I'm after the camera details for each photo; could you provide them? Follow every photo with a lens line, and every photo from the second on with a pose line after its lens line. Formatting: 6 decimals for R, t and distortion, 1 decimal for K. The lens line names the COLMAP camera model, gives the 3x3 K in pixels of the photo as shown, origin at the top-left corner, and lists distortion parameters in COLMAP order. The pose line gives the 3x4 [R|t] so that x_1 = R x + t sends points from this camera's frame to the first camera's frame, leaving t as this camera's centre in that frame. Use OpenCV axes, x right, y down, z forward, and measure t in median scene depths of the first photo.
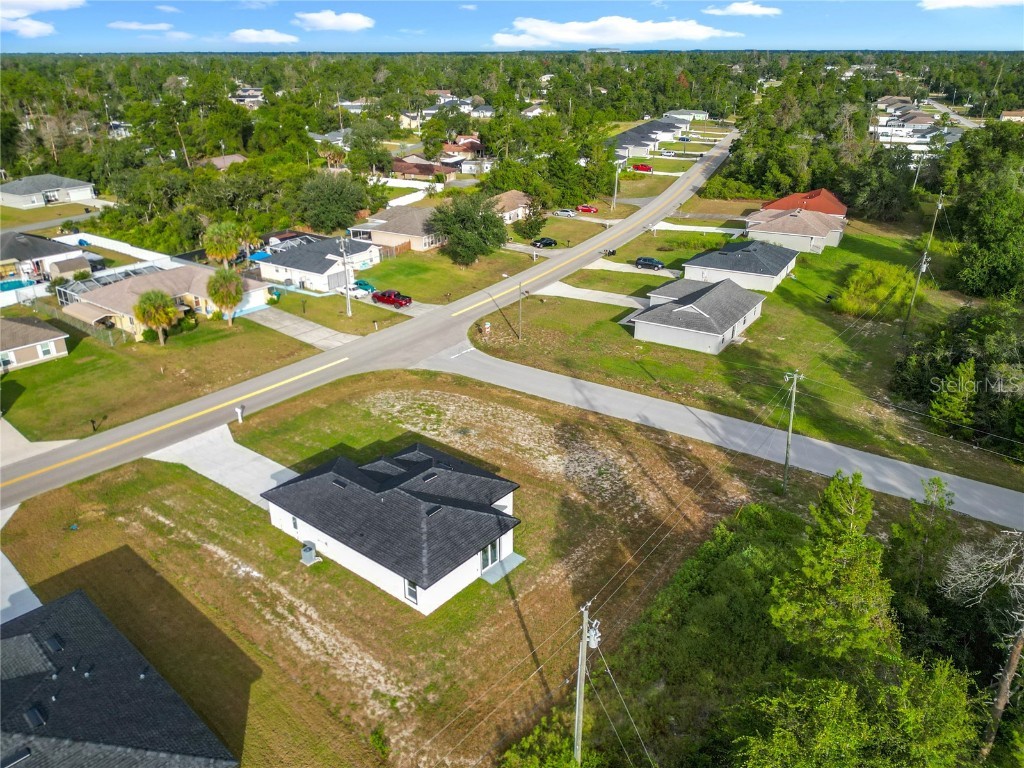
lens RADIAL K [[735.6, 0, 502.9], [0, 735.6, 409.3], [0, 0, 1]] dist [0.098974, -0.138423]
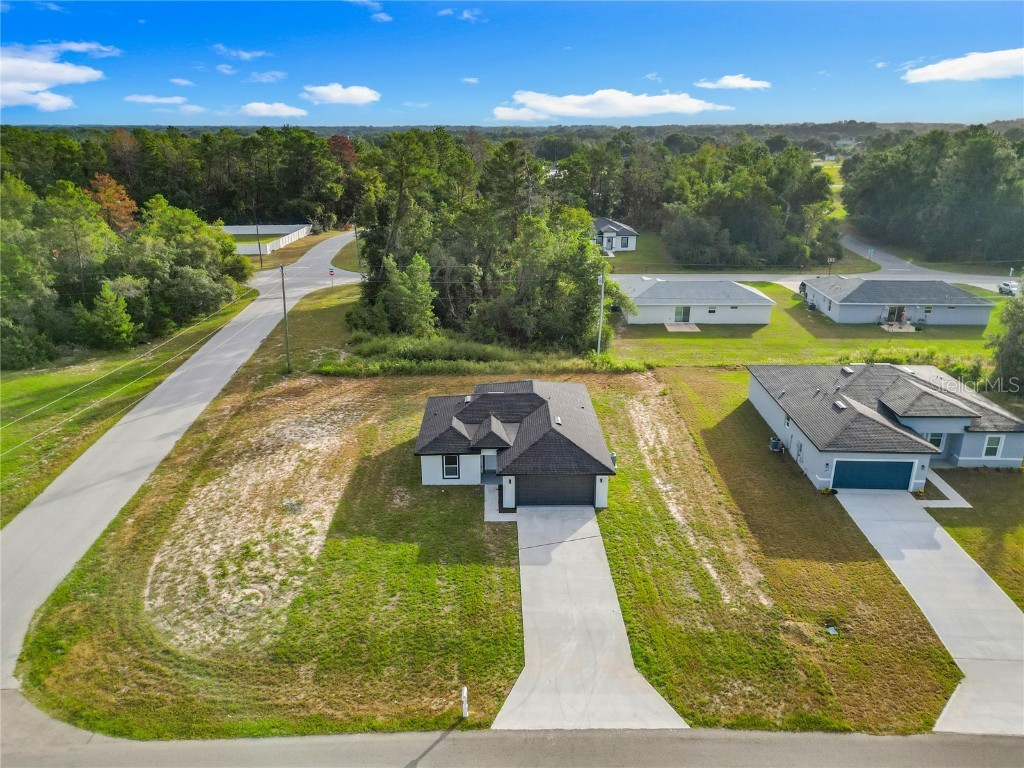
lens RADIAL K [[755.0, 0, 504.7], [0, 755.0, 389.0], [0, 0, 1]] dist [0.078814, -0.084521]
pose [[-0.653079, -0.235834, 0.719632, -0.653579], [0.337739, 0.759829, 0.555512, -0.372607], [-0.677805, 0.605841, -0.416578, 1.074808]]
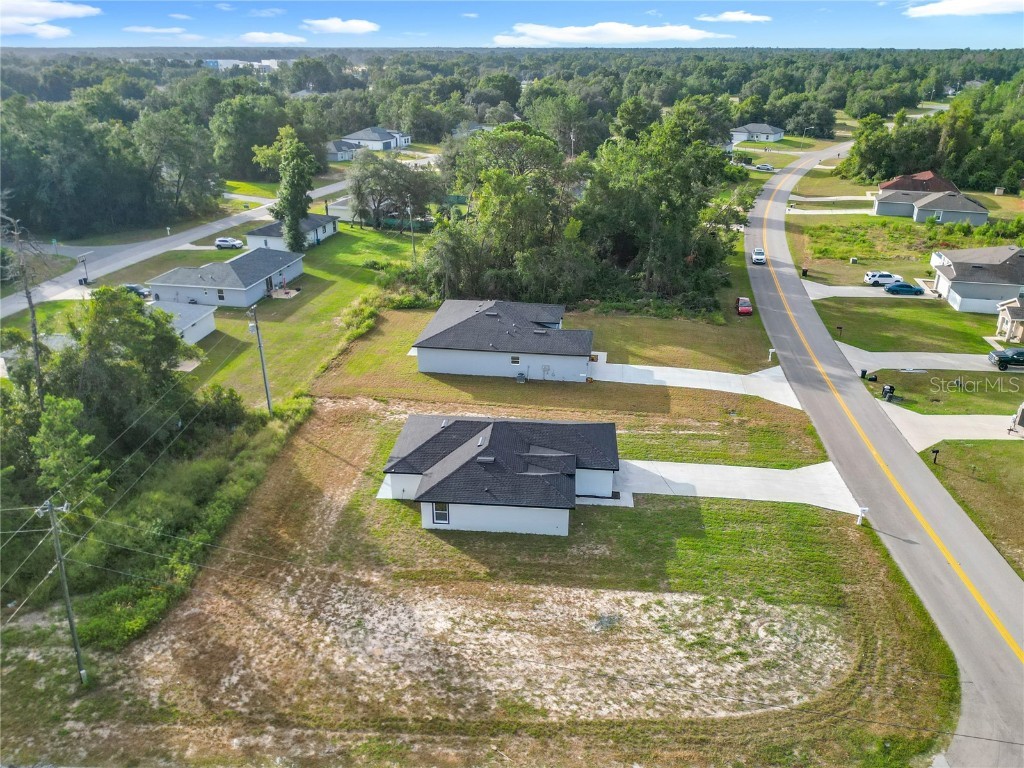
lens RADIAL K [[752.1, 0, 523.5], [0, 752.1, 410.8], [0, 0, 1]] dist [0.042724, -0.050002]
pose [[-0.808874, 0.261354, -0.526704, 0.290509], [-0.252293, 0.654857, 0.712398, -0.519236], [0.531104, 0.709124, -0.463758, 1.113166]]
